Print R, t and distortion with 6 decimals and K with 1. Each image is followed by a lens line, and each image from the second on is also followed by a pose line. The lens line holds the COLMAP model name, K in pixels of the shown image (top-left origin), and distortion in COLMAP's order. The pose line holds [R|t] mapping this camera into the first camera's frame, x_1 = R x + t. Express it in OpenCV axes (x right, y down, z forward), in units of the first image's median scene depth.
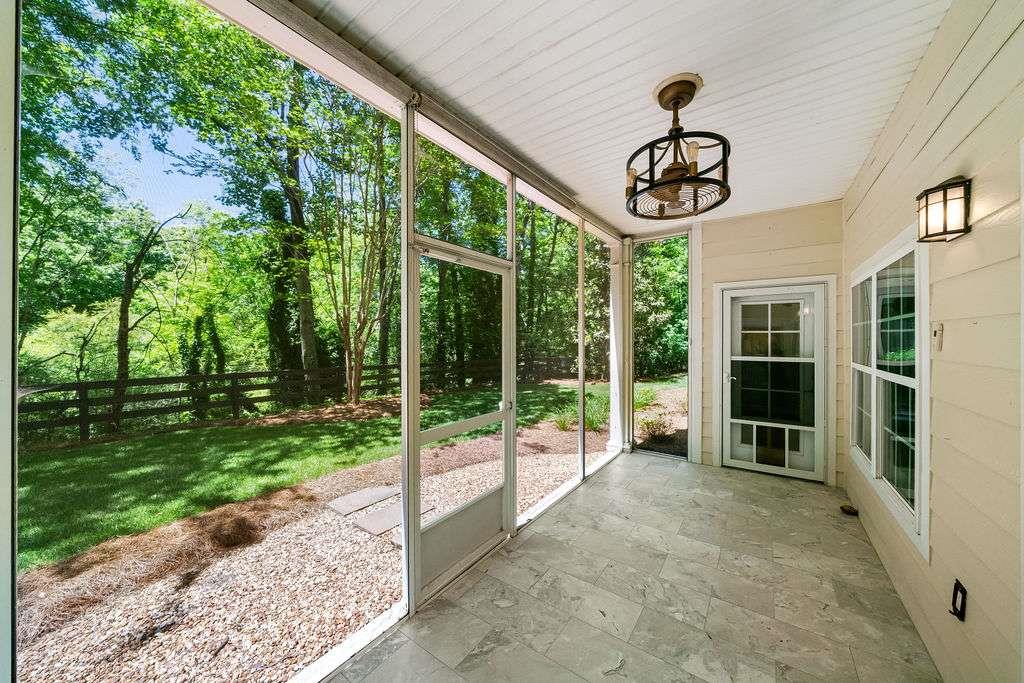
lens RADIAL K [[362.0, 0, 512.0], [0, 362.0, 341.5], [0, 0, 1]] dist [-0.000768, 0.000051]
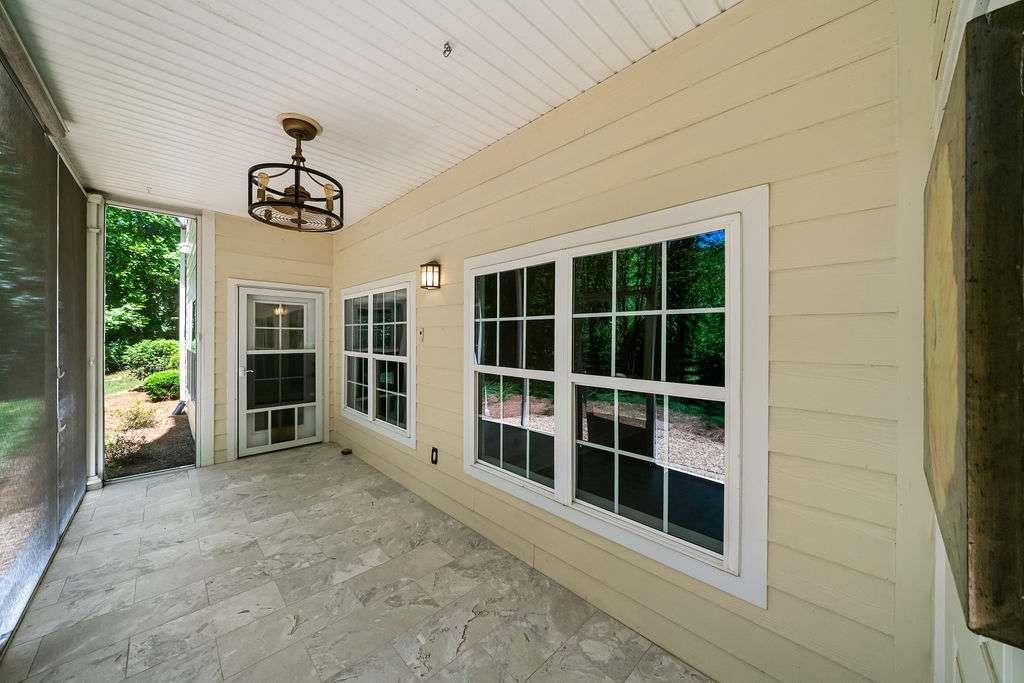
lens RADIAL K [[356.5, 0, 515.7], [0, 356.5, 337.8], [0, 0, 1]] dist [-0.000330, 0.000008]
pose [[0.186775, -0.004608, 0.982392, -0.302516], [-0.001121, 0.999987, 0.004904, -0.002945], [-0.982402, -0.002018, 0.186768, 0.047301]]
